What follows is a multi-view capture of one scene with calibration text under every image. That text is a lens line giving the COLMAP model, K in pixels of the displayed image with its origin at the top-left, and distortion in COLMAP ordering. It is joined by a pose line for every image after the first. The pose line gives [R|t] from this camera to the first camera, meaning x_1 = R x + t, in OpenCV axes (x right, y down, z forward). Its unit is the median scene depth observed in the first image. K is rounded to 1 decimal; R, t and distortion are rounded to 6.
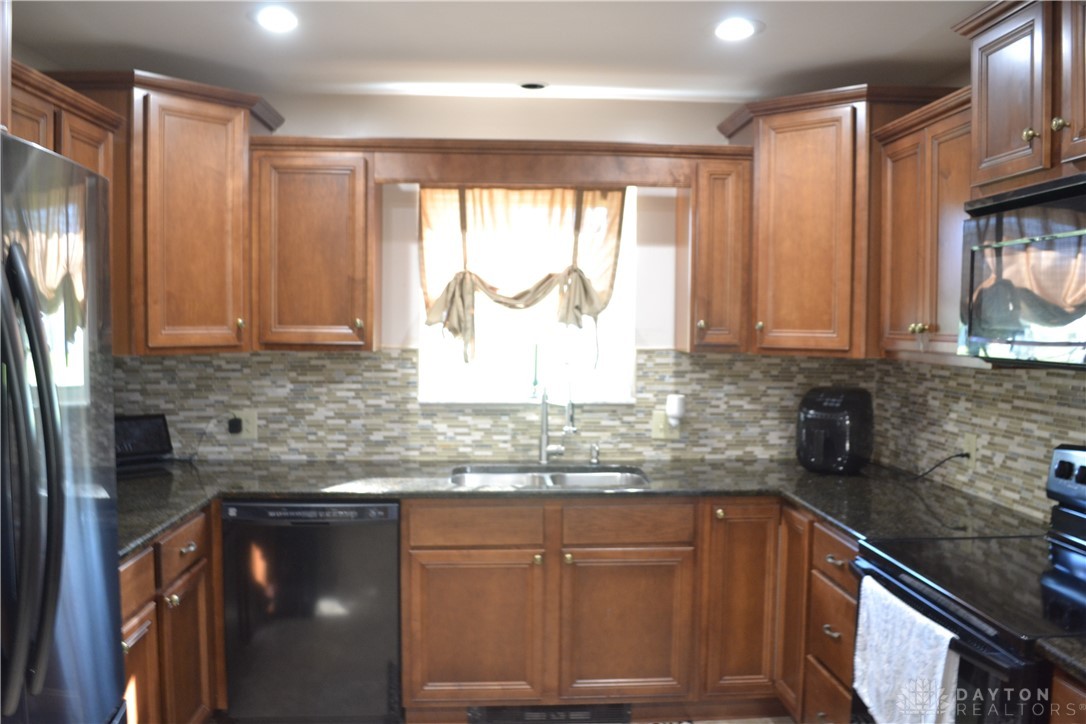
lens RADIAL K [[885.3, 0, 543.0], [0, 885.3, 362.0], [0, 0, 1]] dist [-0.056075, 0.001254]
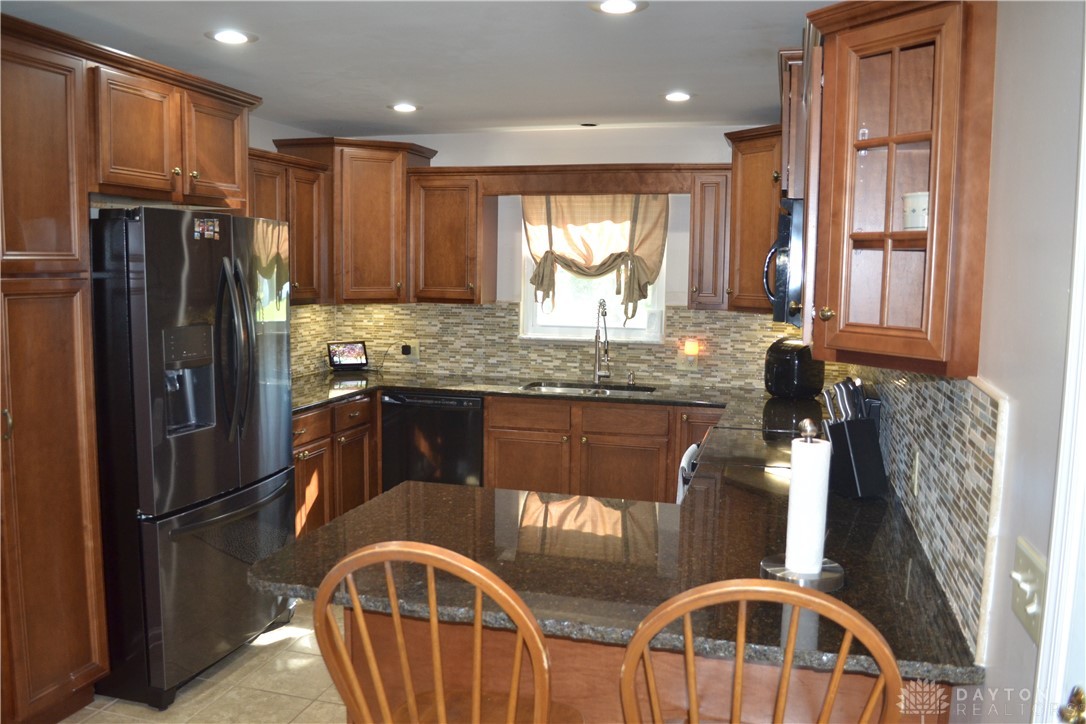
lens RADIAL K [[885.3, 0, 543.0], [0, 885.3, 362.0], [0, 0, 1]] dist [-0.056075, 0.001254]
pose [[0.947355, 0.039212, -0.317774, 0.375817], [-0.023566, 0.998320, 0.052934, 0.004882], [0.319316, -0.042659, 0.946688, -0.405700]]
